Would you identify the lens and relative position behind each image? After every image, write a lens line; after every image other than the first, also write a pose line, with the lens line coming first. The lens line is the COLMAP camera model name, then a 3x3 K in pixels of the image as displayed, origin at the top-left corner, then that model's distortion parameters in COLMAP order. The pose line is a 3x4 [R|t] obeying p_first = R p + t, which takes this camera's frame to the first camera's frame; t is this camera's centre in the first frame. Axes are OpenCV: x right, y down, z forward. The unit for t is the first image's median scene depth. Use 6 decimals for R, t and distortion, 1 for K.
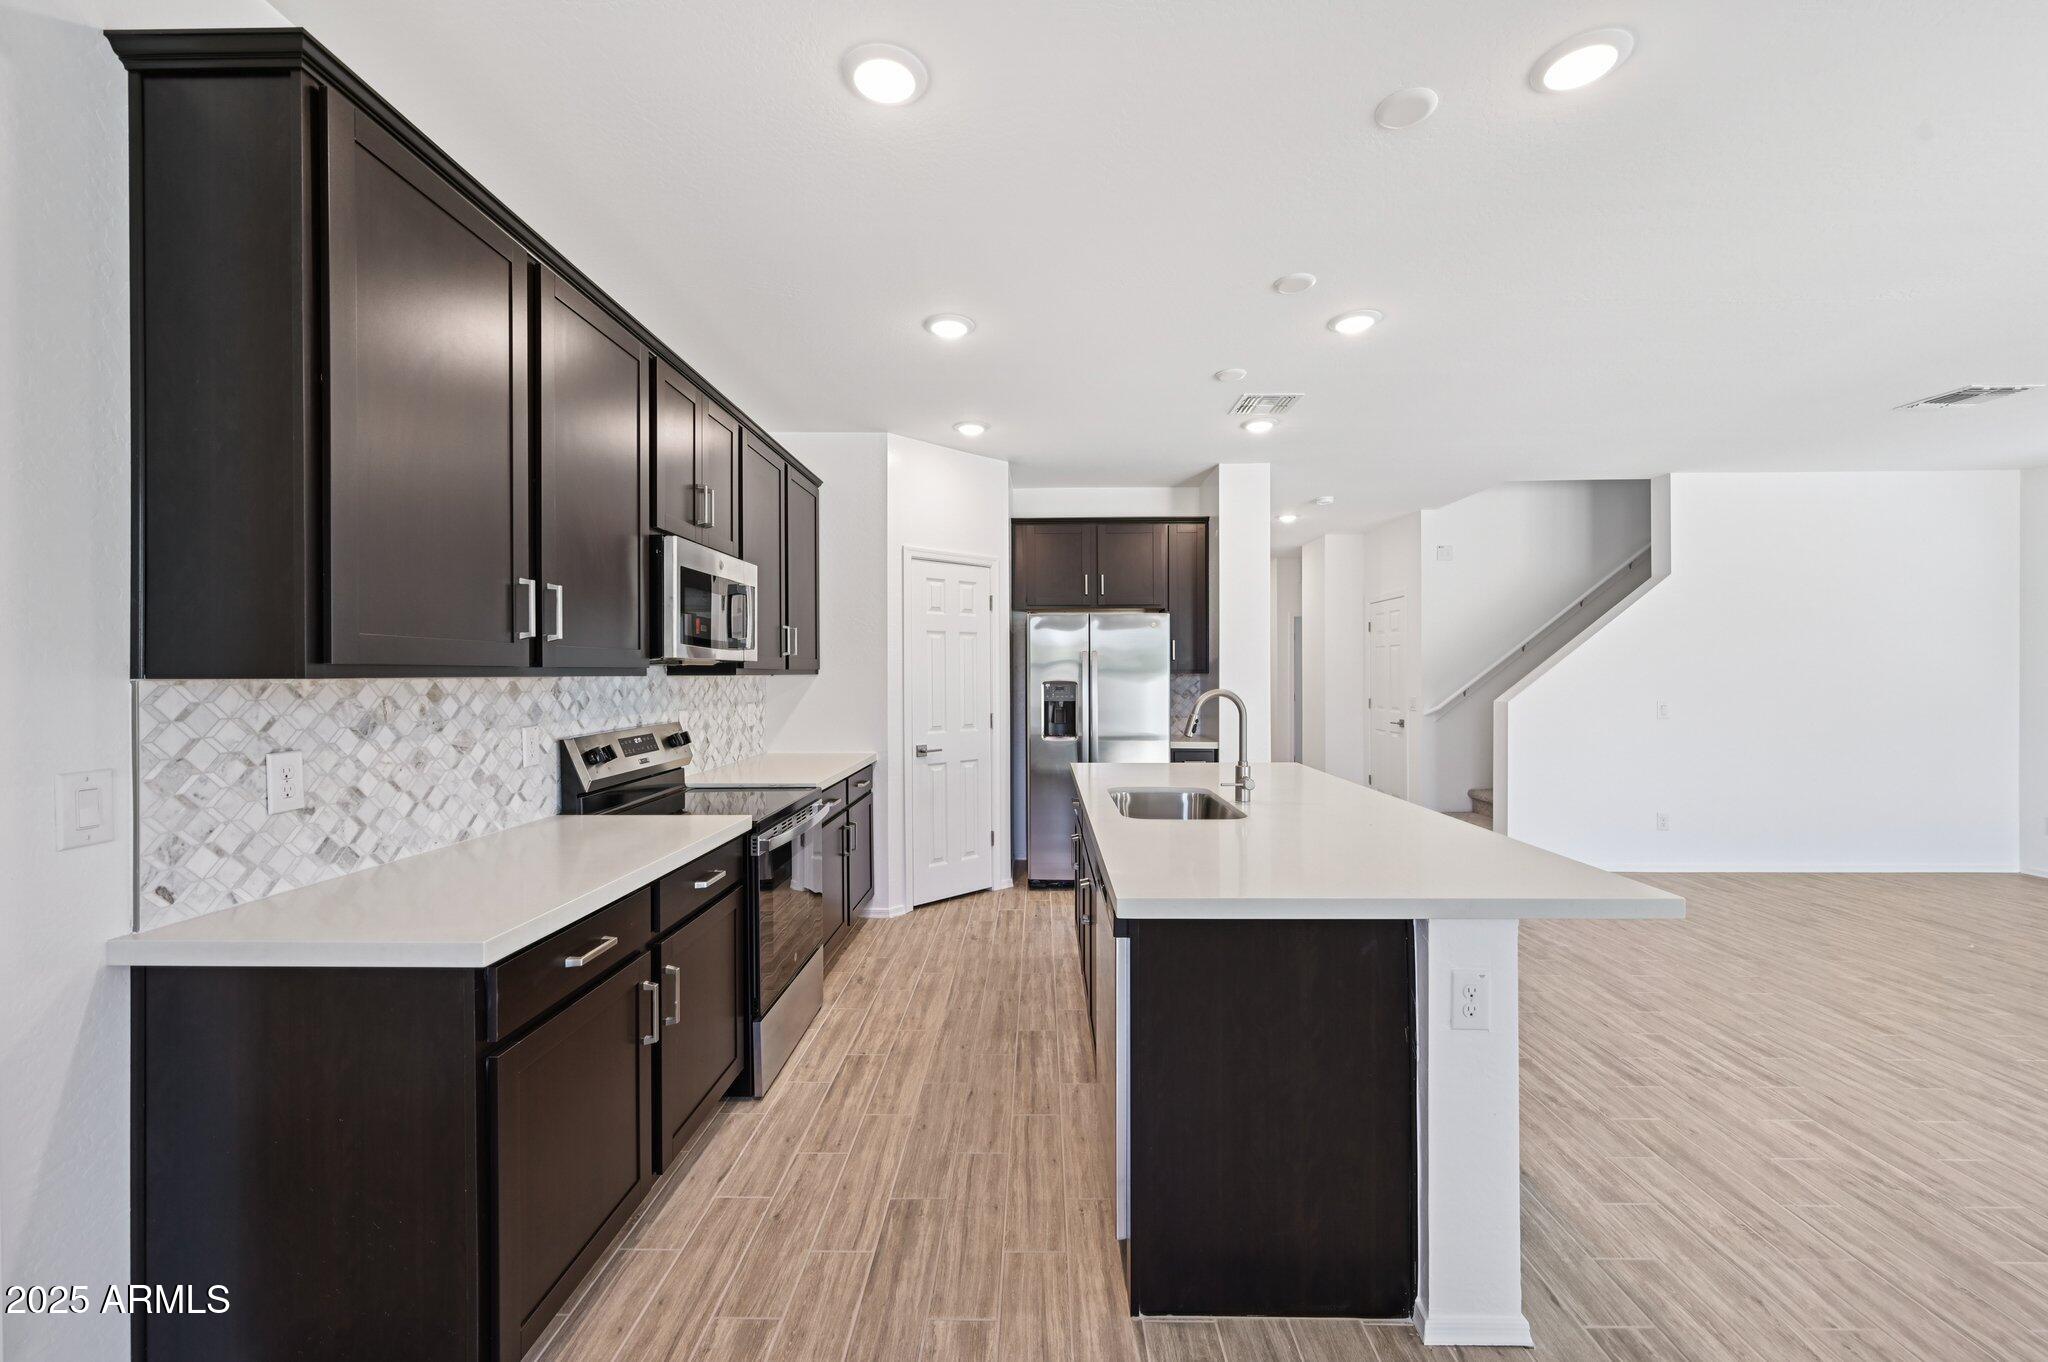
lens RADIAL K [[808.9, 0, 1025.7], [0, 808.9, 676.4], [0, 0, 1]] dist [-0.000611, 0.000560]
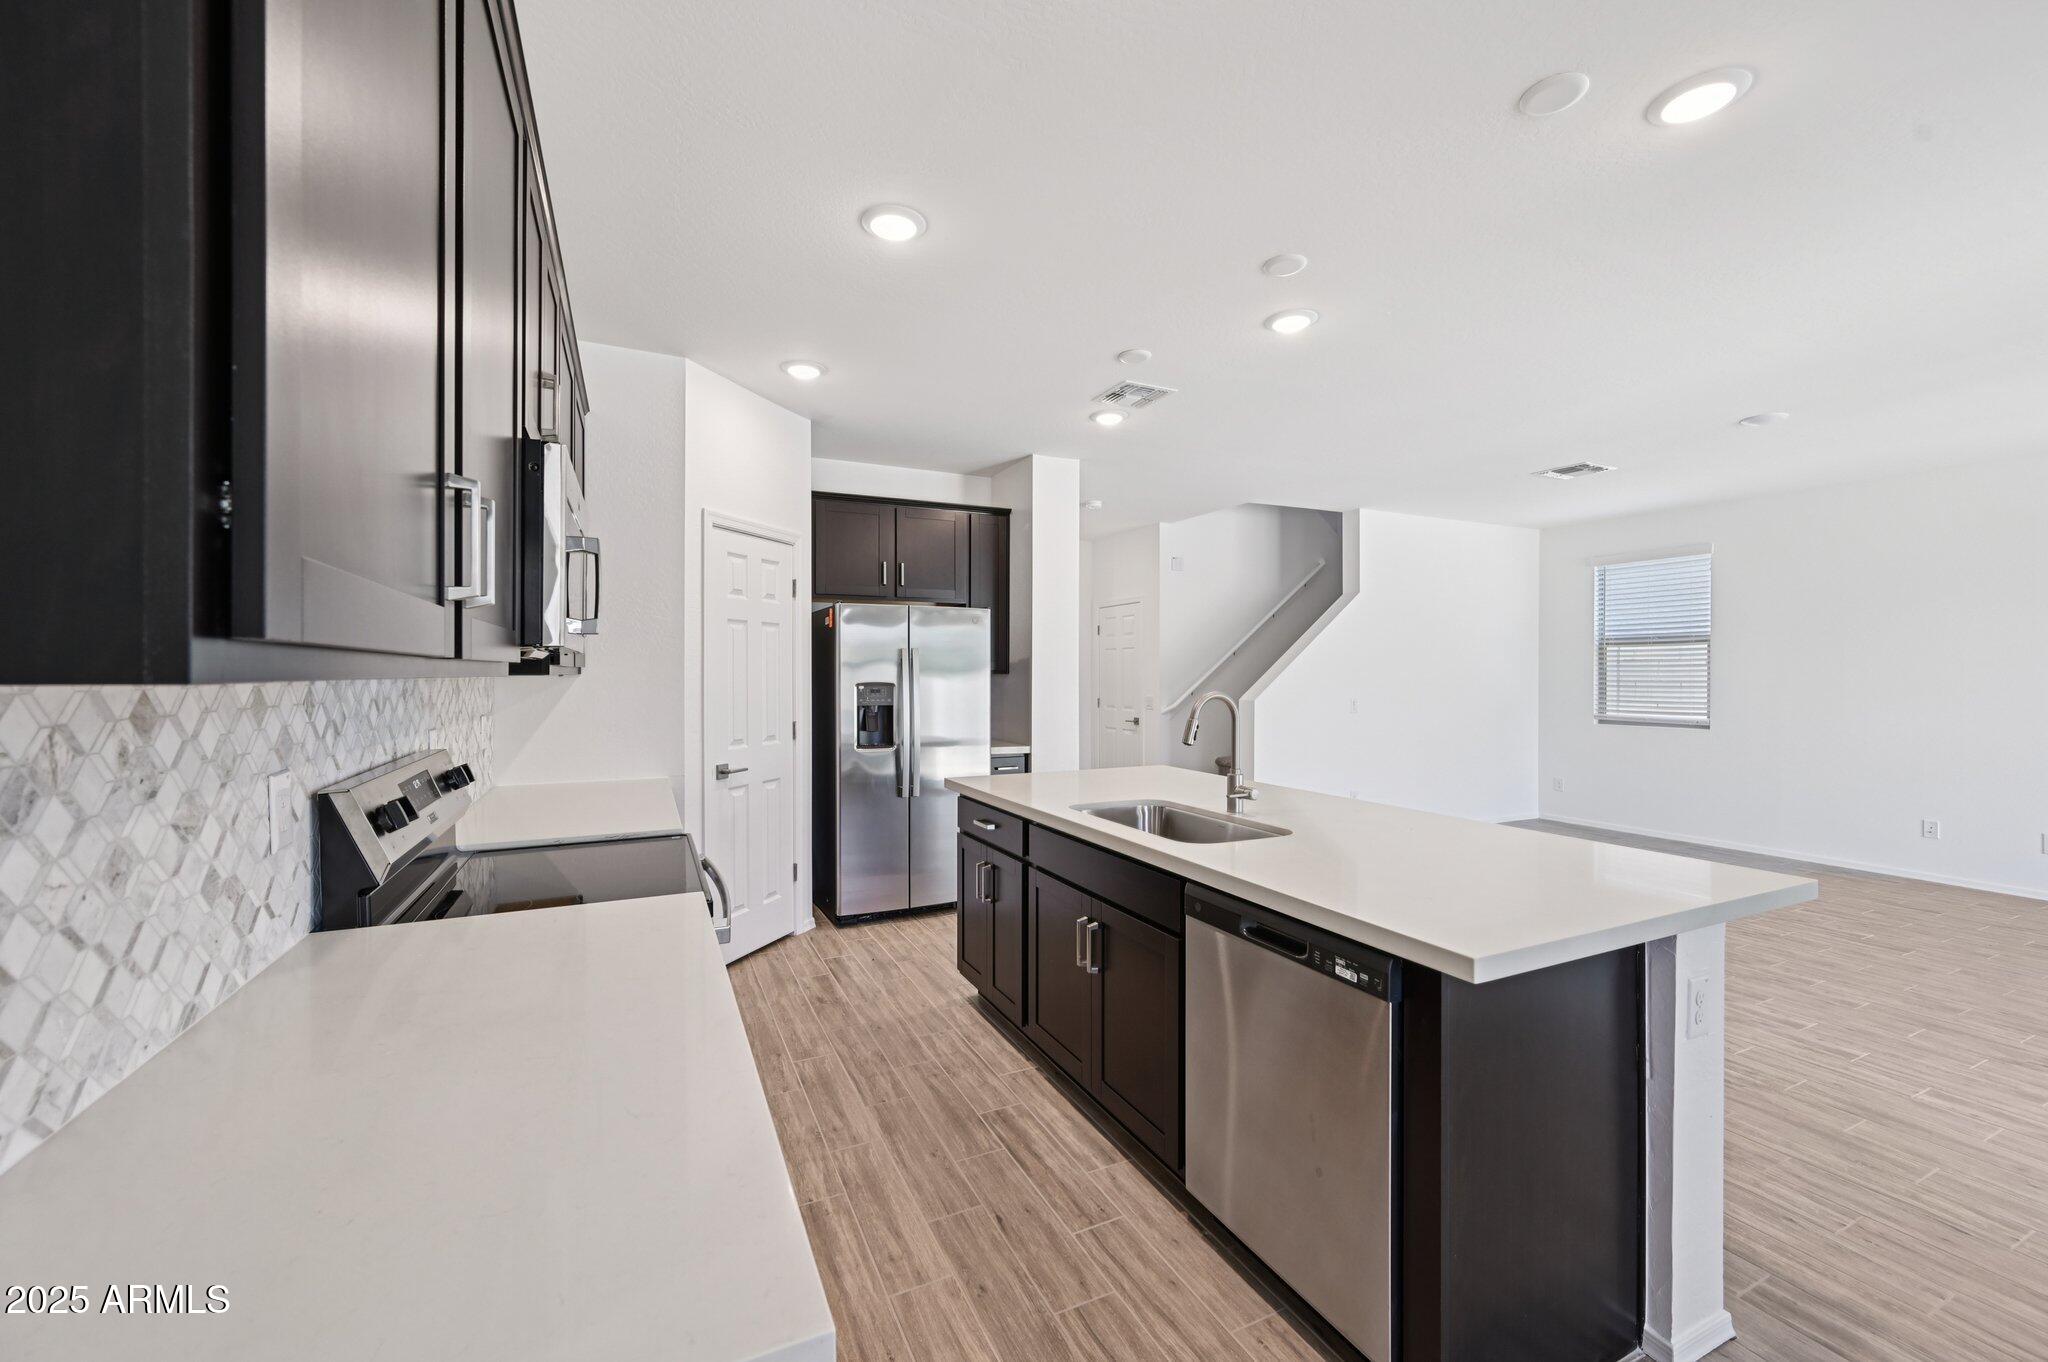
lens RADIAL K [[808.9, 0, 1025.7], [0, 808.9, 676.4], [0, 0, 1]] dist [-0.000611, 0.000560]
pose [[0.895653, 0.001254, 0.444751, -0.406772], [-0.001077, 0.999999, -0.000651, -0.000469], [-0.444752, 0.000104, 0.895654, 0.313825]]
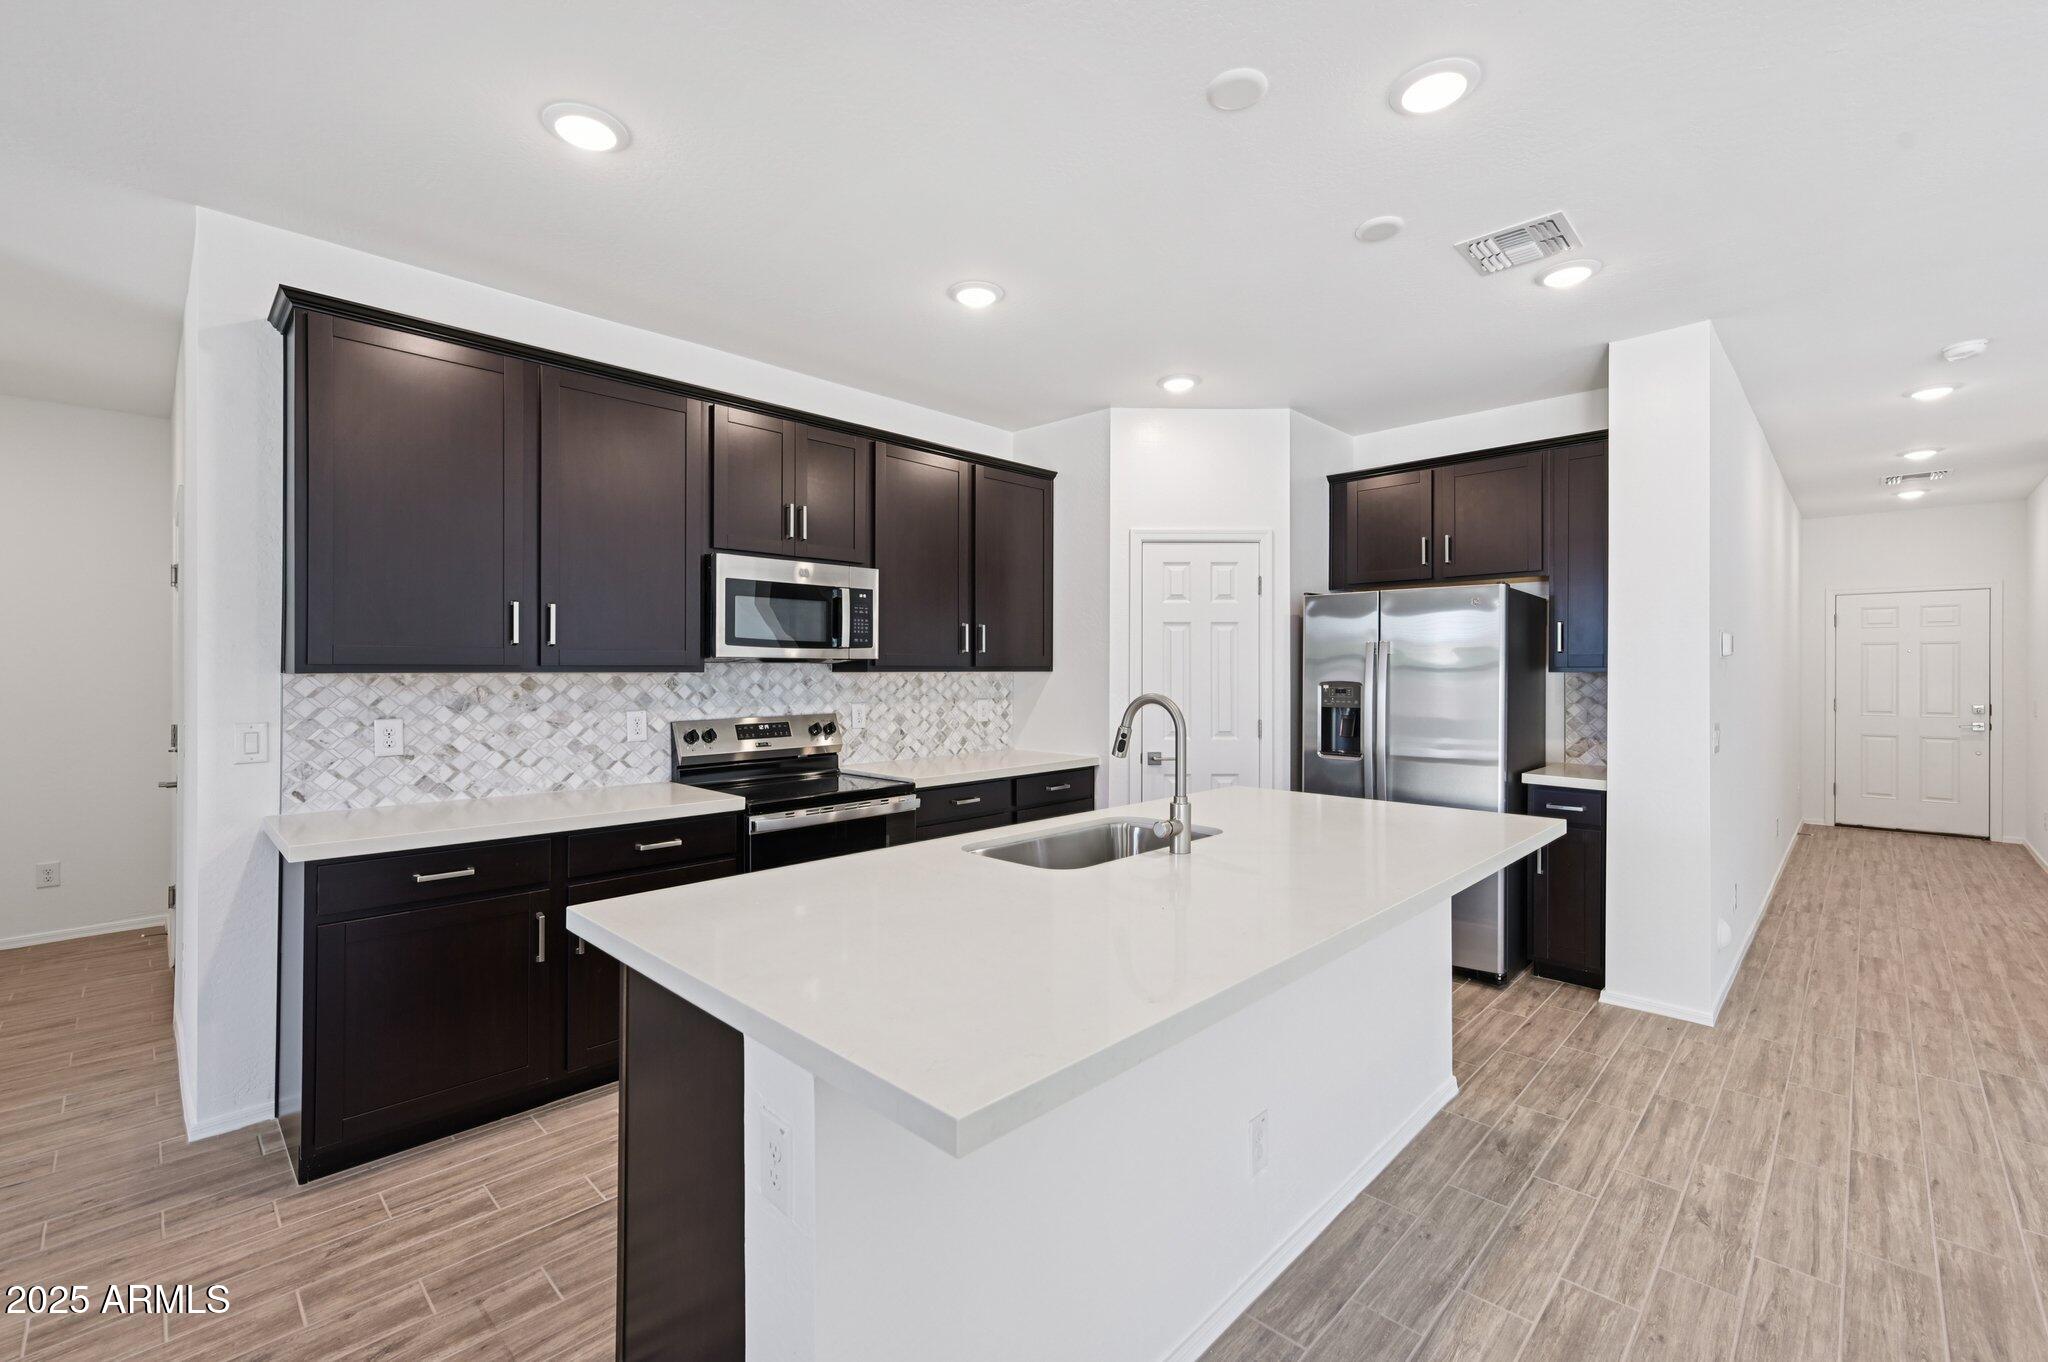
lens RADIAL K [[859.9, 0, 1019.1], [0, 859.9, 670.7], [0, 0, 1]] dist [0.002940, 0.000209]
pose [[0.730792, 0.003753, -0.682590, 0.769025], [-0.005474, 0.999985, -0.000362, -0.005454], [0.682579, 0.004001, 0.730801, 0.400438]]
